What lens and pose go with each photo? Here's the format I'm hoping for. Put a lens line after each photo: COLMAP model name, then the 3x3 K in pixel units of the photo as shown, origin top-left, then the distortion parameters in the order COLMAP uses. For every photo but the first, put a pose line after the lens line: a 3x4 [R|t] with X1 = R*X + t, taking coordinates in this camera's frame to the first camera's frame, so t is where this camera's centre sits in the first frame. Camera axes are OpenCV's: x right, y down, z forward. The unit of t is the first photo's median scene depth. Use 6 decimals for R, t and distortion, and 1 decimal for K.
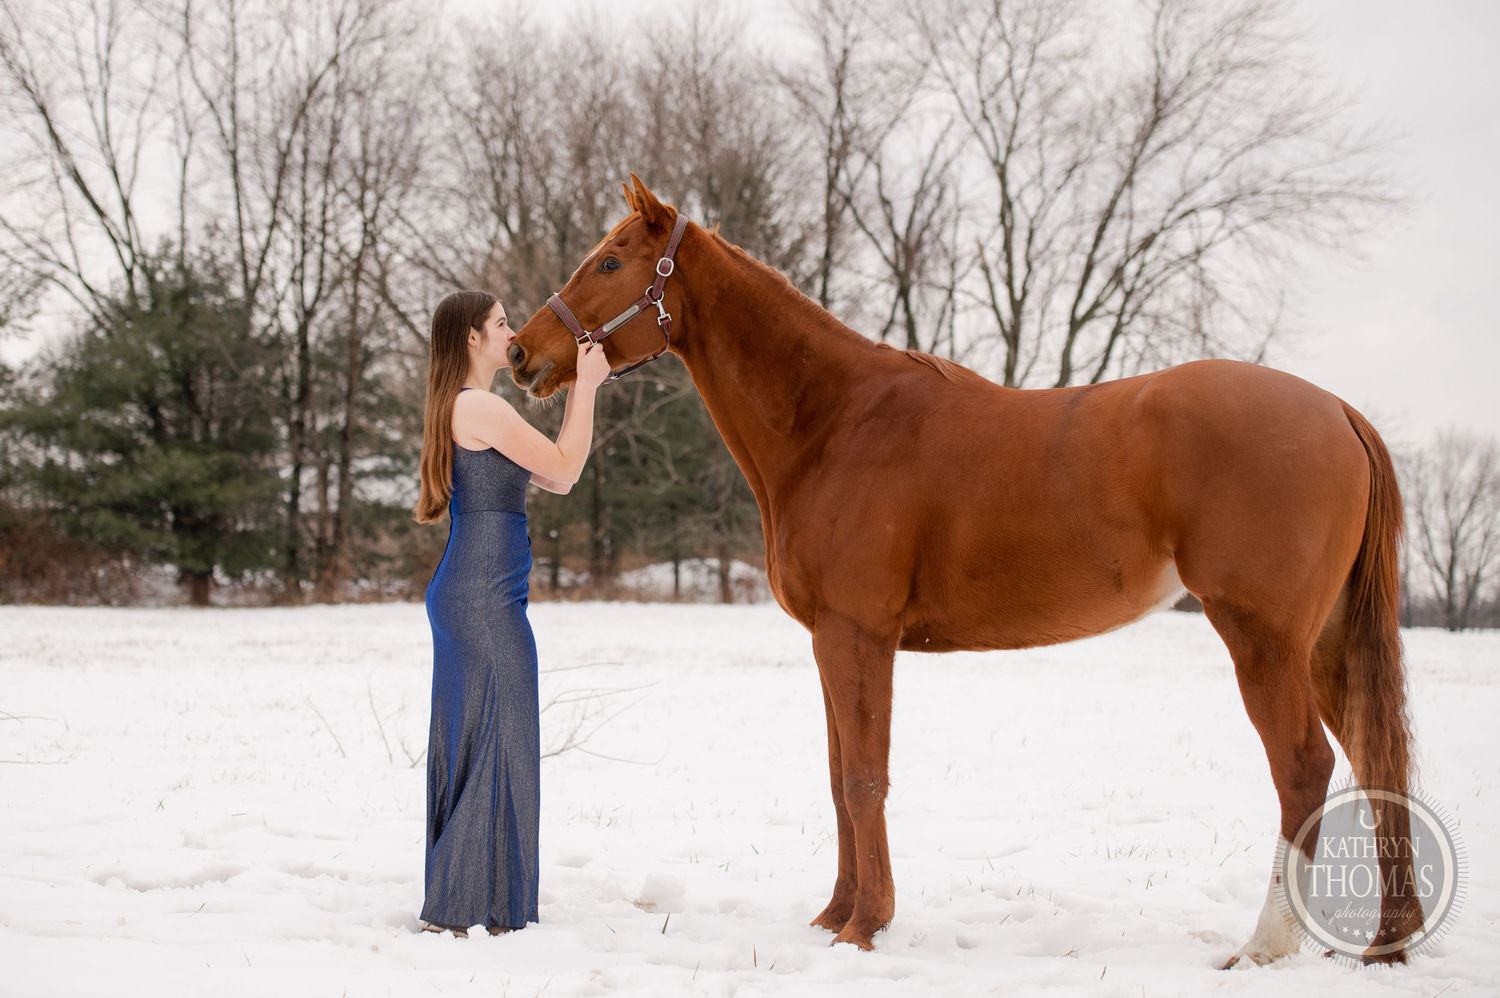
lens RADIAL K [[2800.0, 0, 750.0], [0, 2800.0, 499.0], [0, 0, 1]] dist [-0.138571, 0.078360]
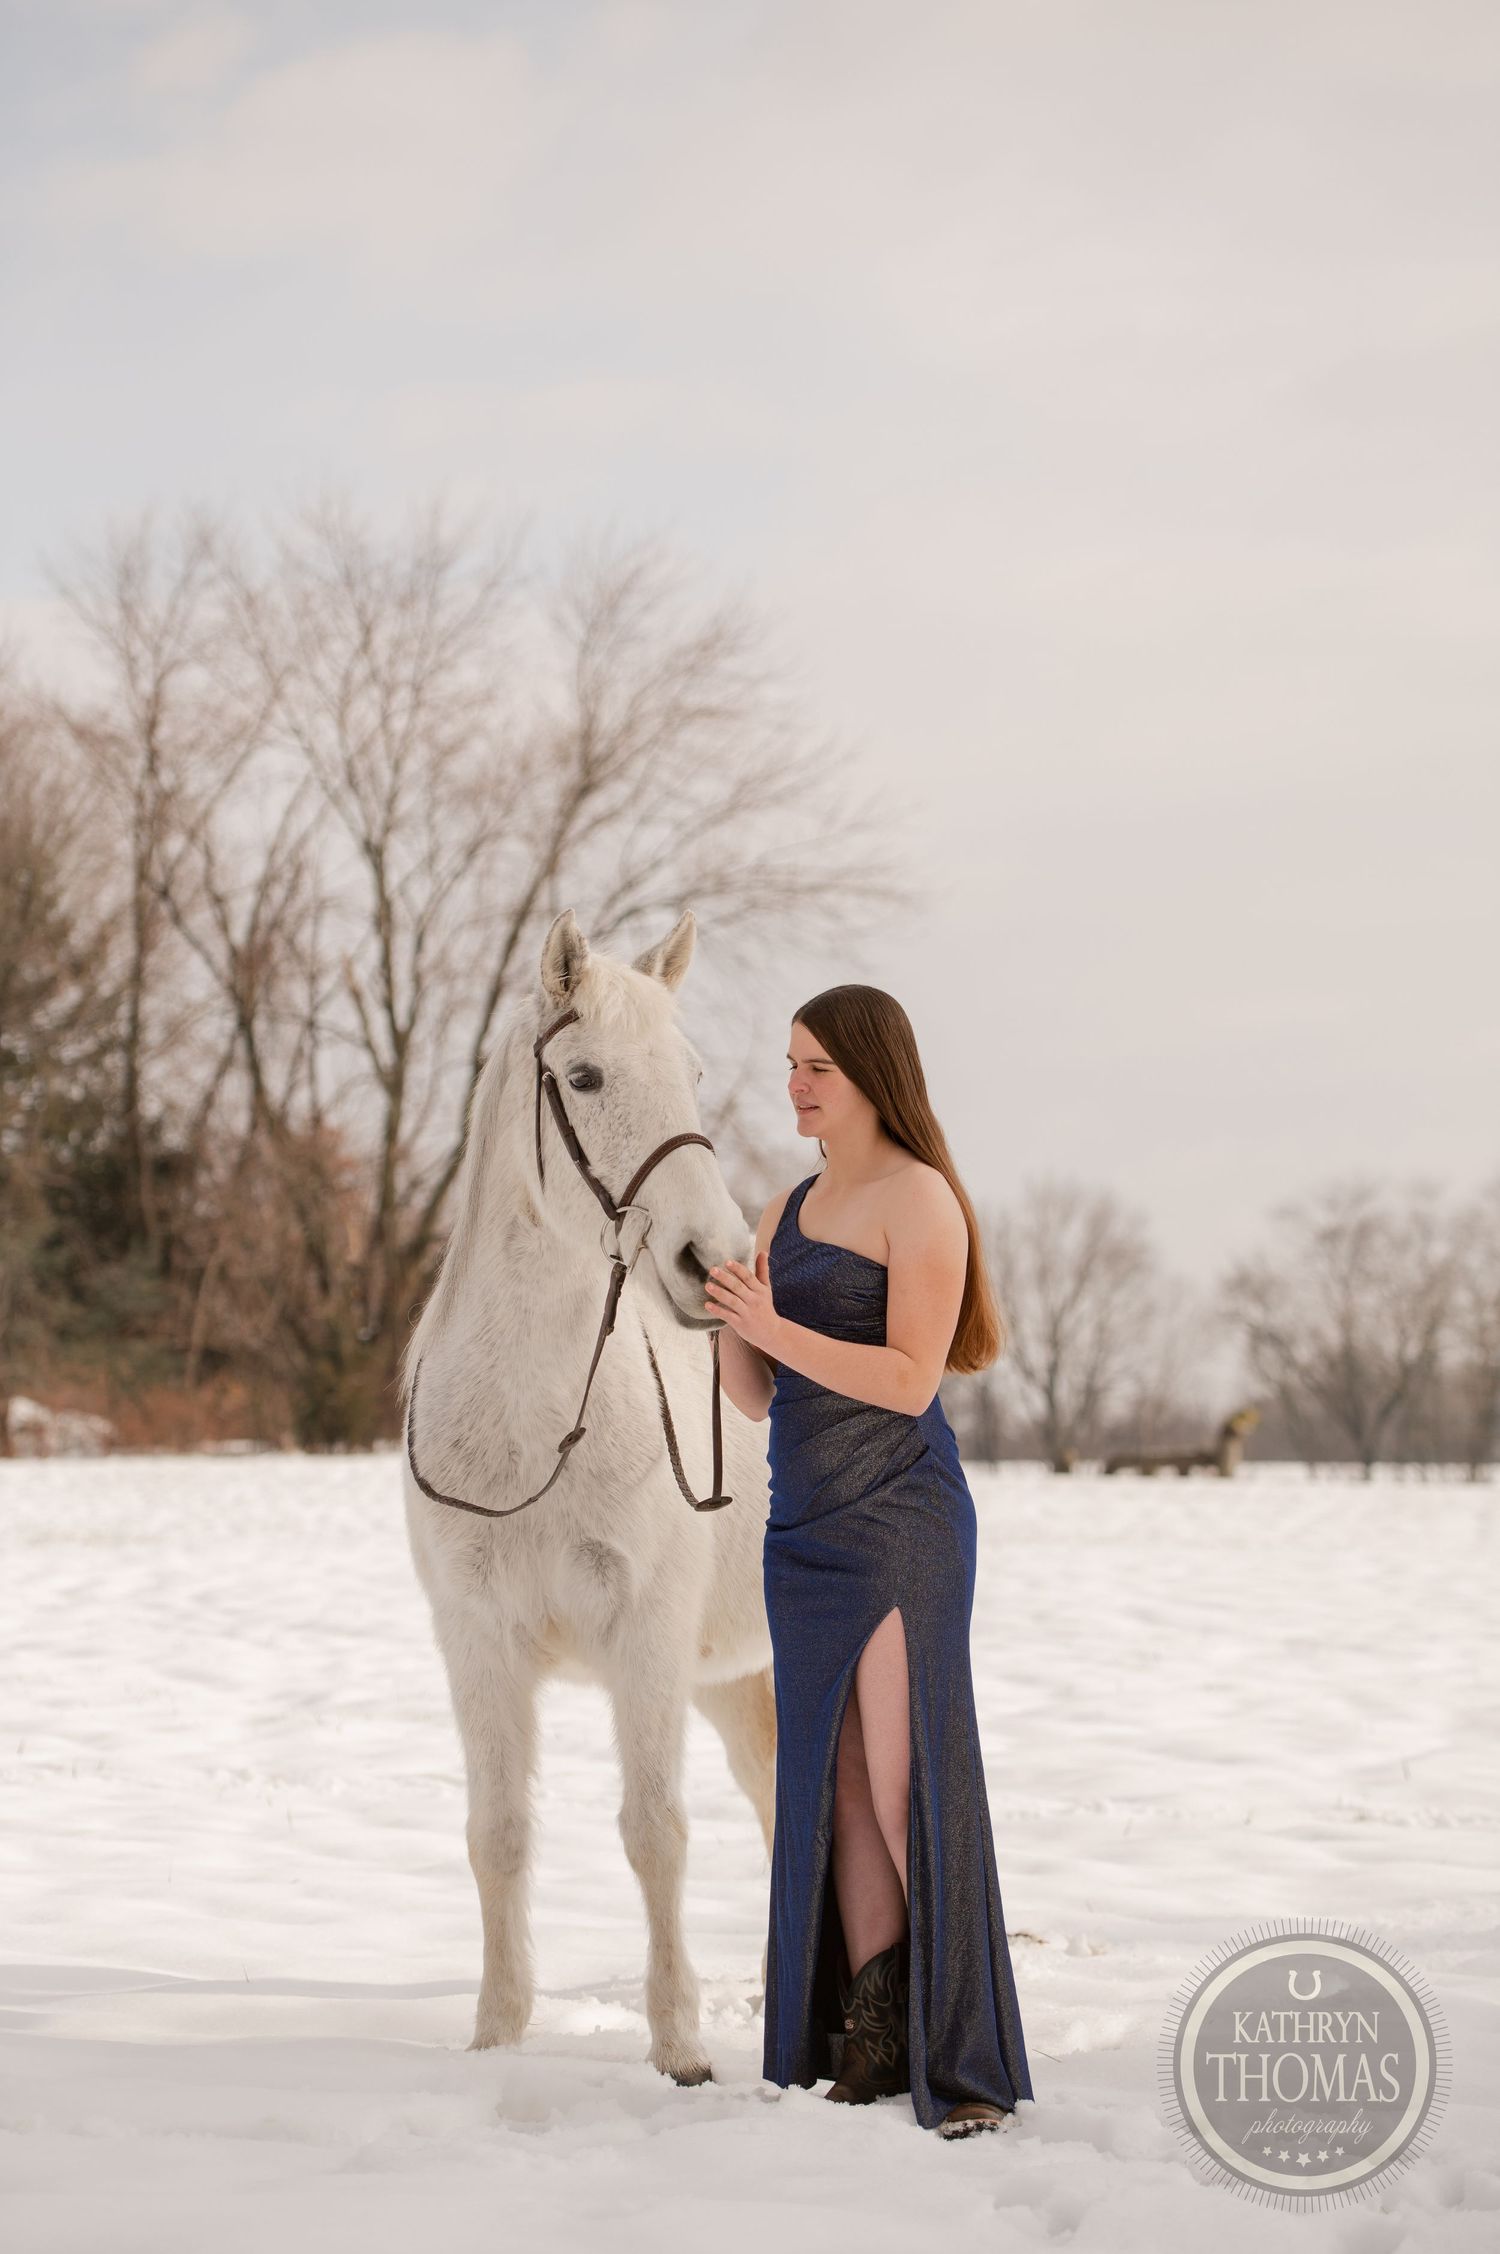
lens RADIAL K [[5553.6, 0, 750.0], [0, 5553.6, 1127.0], [0, 0, 1]] dist [0.071065, -0.075298]
pose [[0.990668, -0.016216, 0.135326, -0.010798], [0.017894, 0.999777, -0.011191, -0.028605], [-0.135114, 0.013508, 0.990738, -0.448341]]
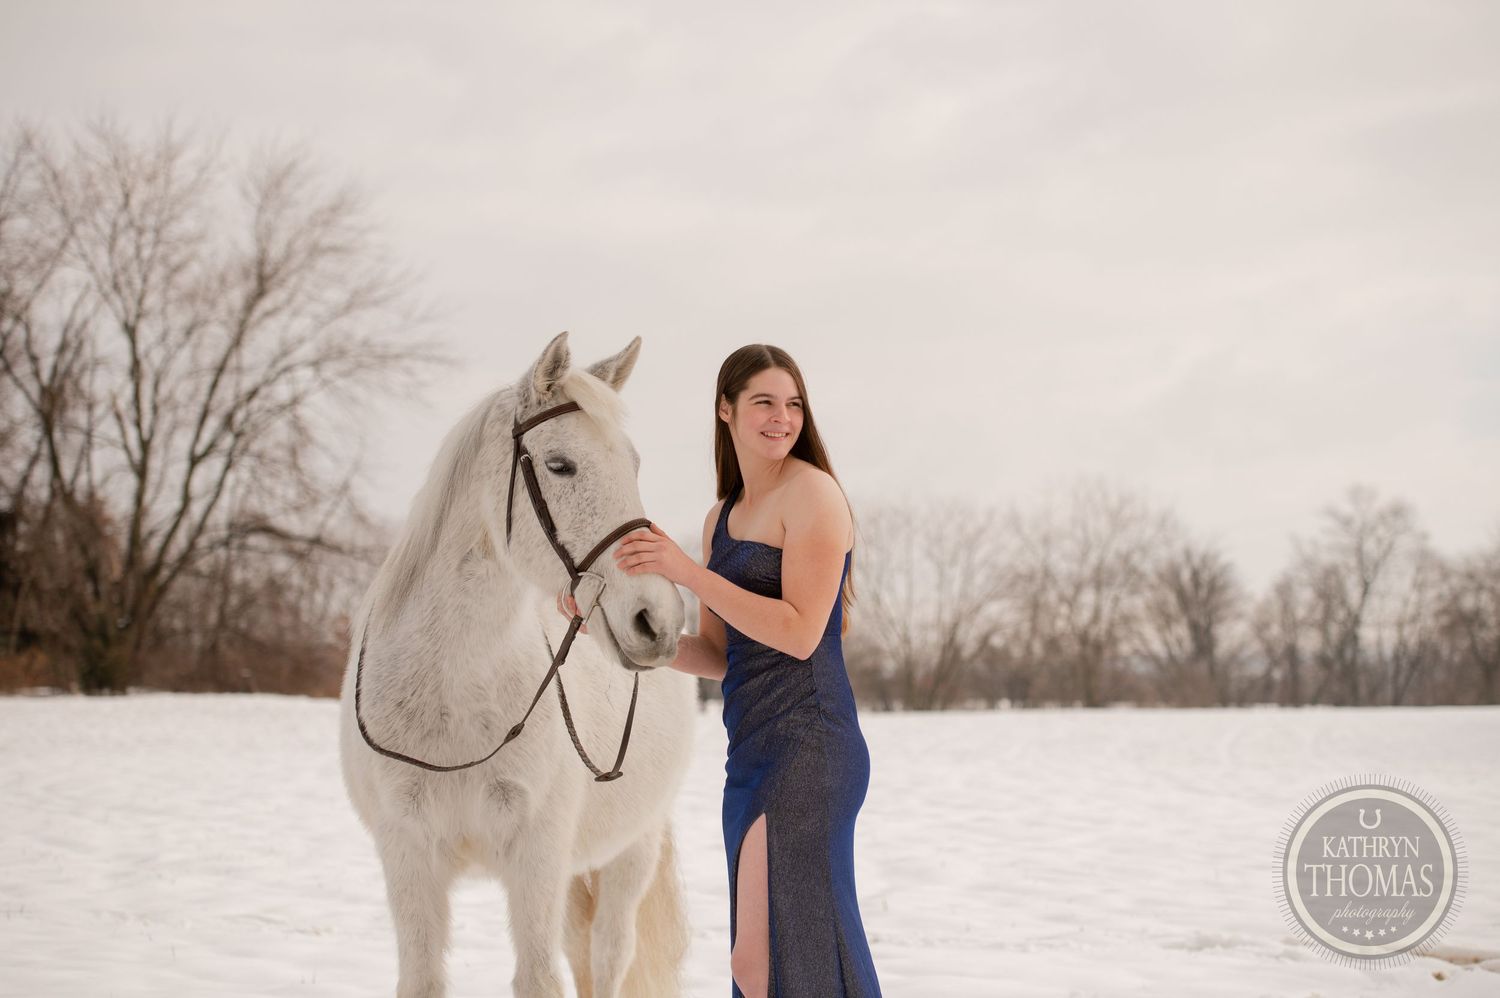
lens RADIAL K [[3185.2, 0, 785.4], [0, 3185.2, 500.1], [0, 0, 1]] dist [-0.069297, -0.273158]
pose [[0.960243, -0.007282, 0.279072, -0.021078], [0.010830, 0.999879, -0.011174, -0.027110], [-0.278957, 0.013752, 0.960205, -0.386537]]
